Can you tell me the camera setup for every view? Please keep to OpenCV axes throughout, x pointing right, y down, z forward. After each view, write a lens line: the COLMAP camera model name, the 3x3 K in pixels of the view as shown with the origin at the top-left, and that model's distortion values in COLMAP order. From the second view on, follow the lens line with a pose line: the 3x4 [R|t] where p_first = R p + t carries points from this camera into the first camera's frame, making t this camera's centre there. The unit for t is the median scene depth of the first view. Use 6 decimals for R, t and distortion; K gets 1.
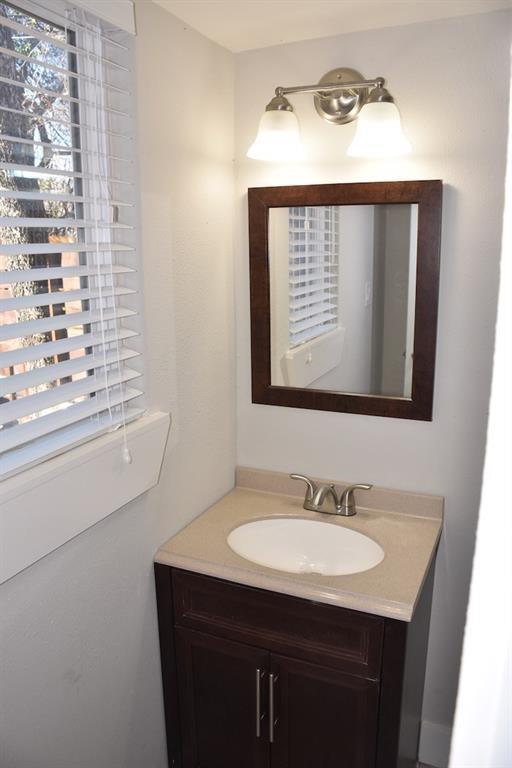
lens RADIAL K [[596.0, 0, 256.0], [0, 596.0, 384.0], [0, 0, 1]] dist [-0.160029, 0.111248]
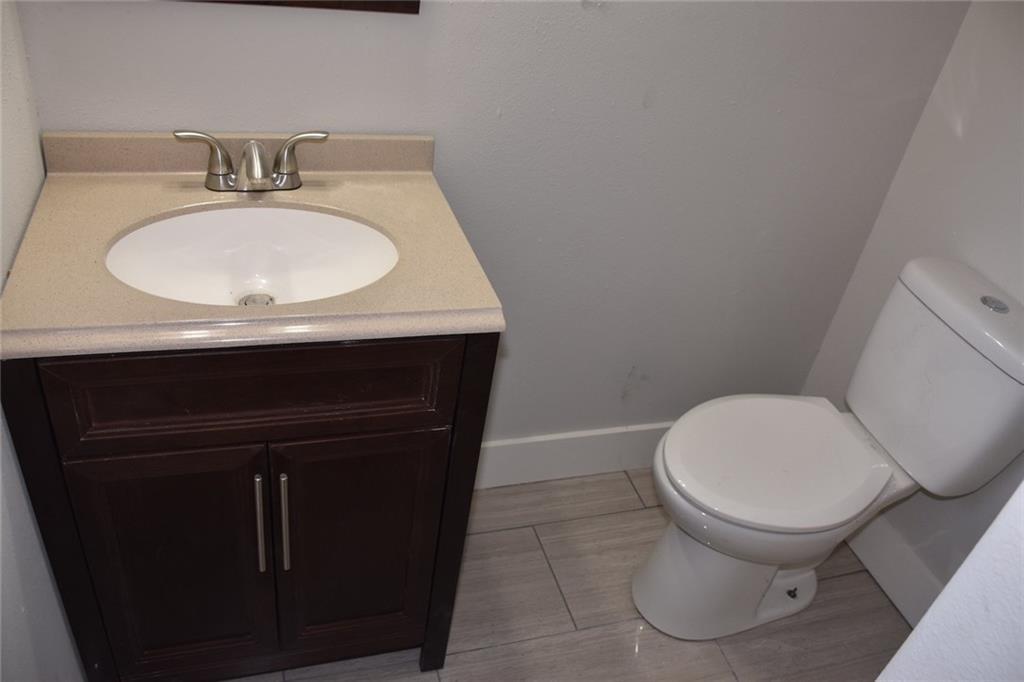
lens RADIAL K [[794.6, 0, 518.0], [0, 794.6, 344.1], [0, 0, 1]] dist [-0.160029, 0.111248]
pose [[0.734397, -0.284126, 0.616388, -0.203588], [-0.007003, 0.904941, 0.425479, 0.029691], [-0.678684, -0.316787, 0.662596, 0.279380]]
